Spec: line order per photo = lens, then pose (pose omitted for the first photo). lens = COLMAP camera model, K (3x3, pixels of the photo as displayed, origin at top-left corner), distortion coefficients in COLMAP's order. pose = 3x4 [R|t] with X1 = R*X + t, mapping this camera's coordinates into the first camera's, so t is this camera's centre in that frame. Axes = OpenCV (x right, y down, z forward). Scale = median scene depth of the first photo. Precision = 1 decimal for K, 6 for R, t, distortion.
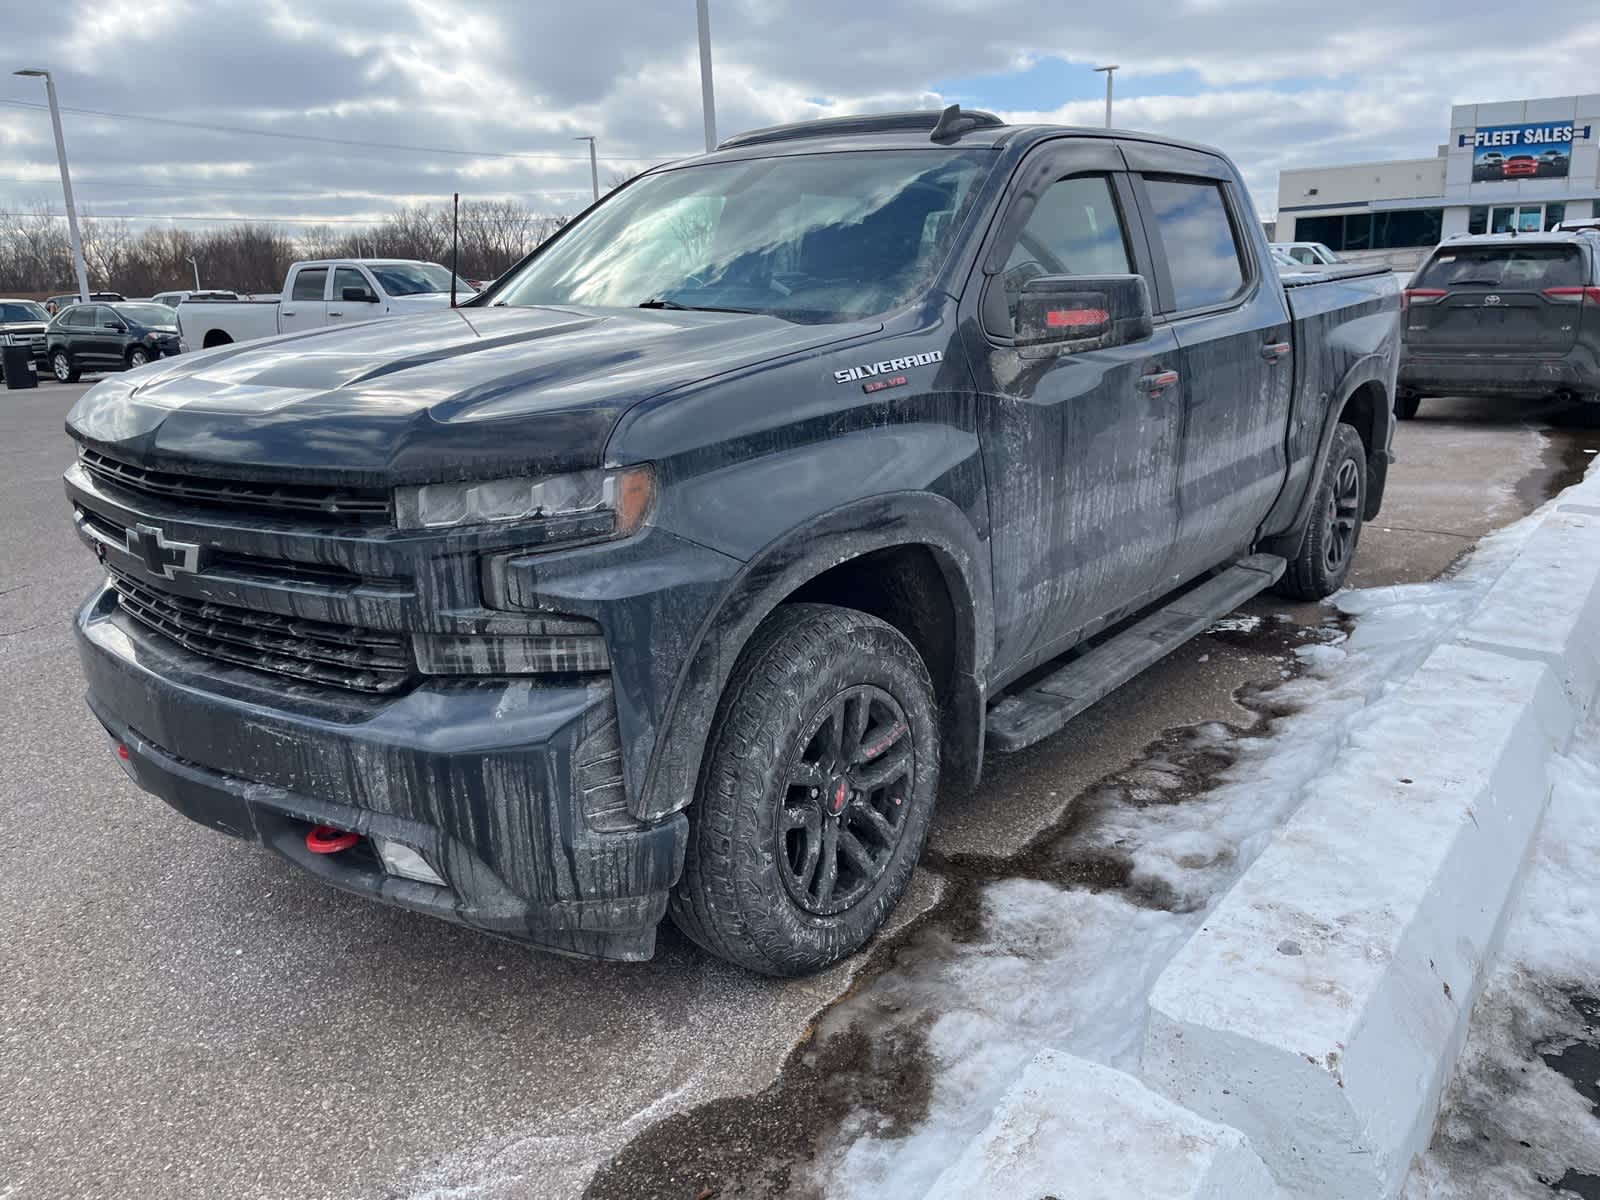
lens RADIAL K [[1268.1, 0, 794.4], [0, 1268.1, 606.0], [0, 0, 1]] dist [0.090222, -0.137409]
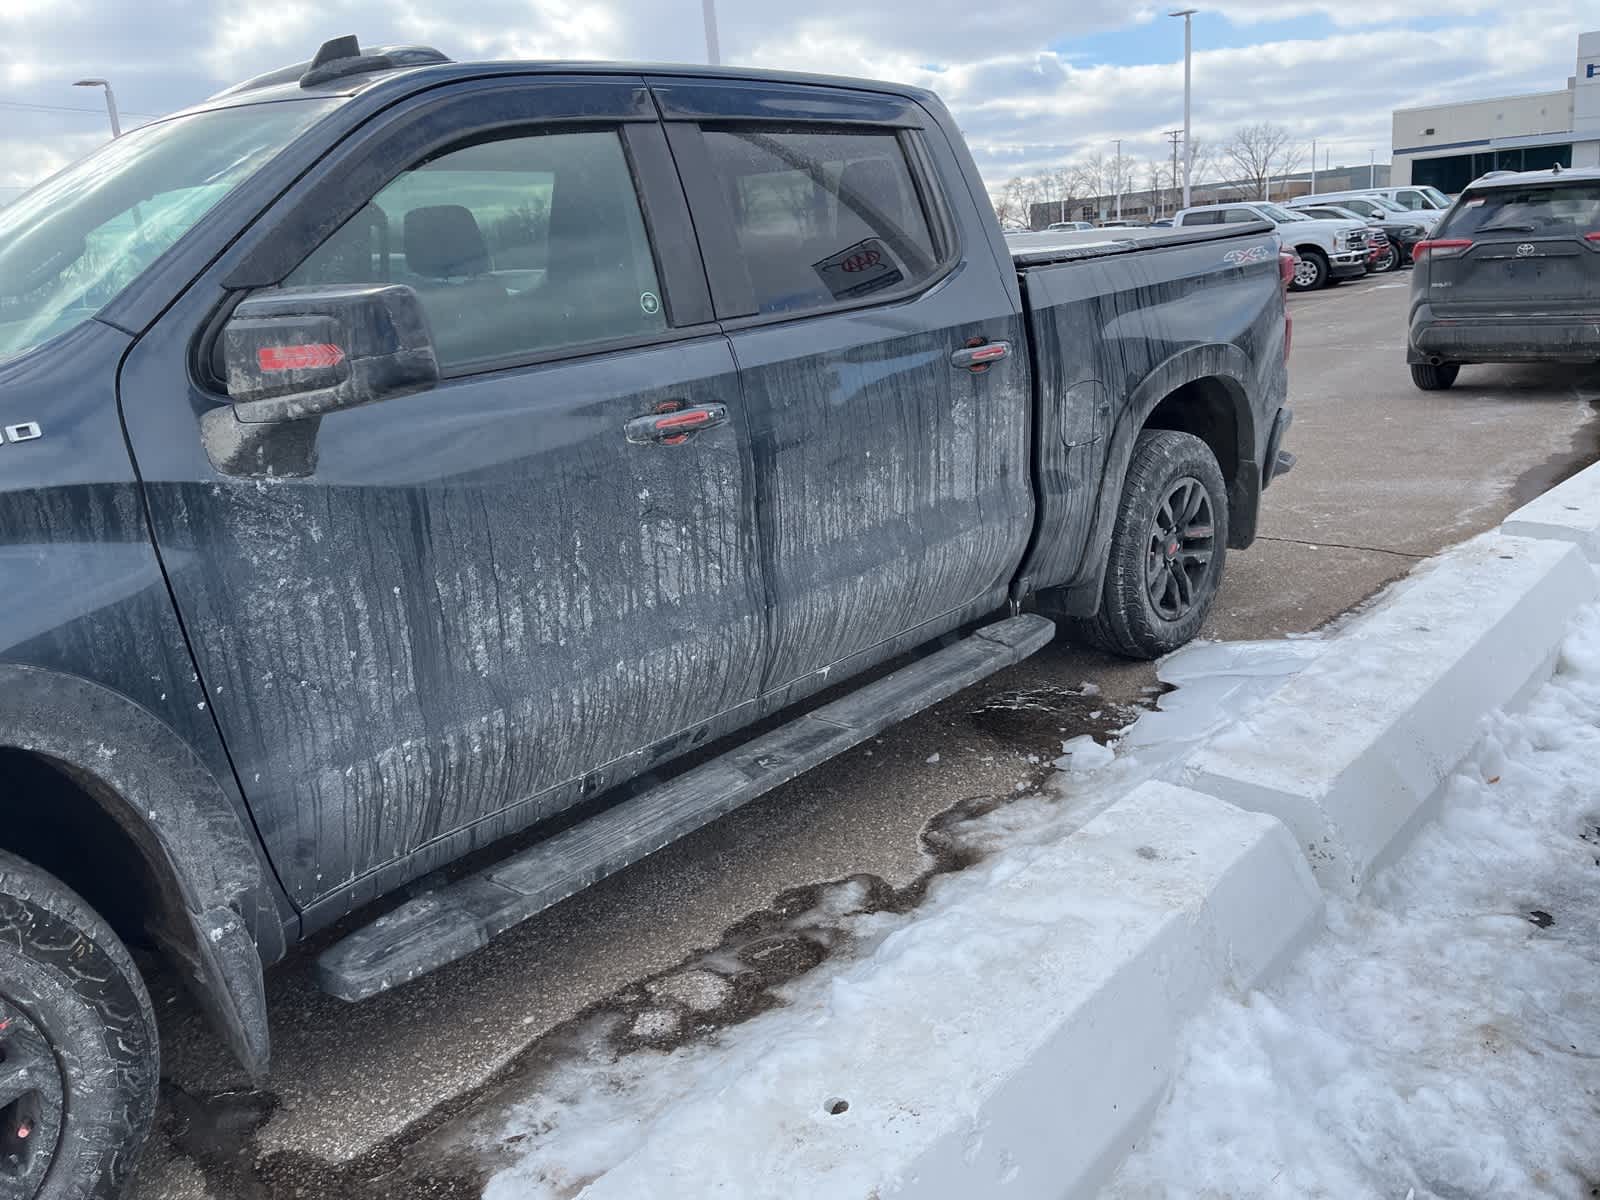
lens RADIAL K [[1256.0, 0, 791.9], [0, 1256.0, 586.5], [0, 0, 1]] dist [0.073564, -0.120585]
pose [[0.994195, -0.017697, -0.106129, 0.478424], [0.018739, 0.999785, 0.008826, -0.104690], [0.105950, -0.010763, 0.994313, 0.373716]]
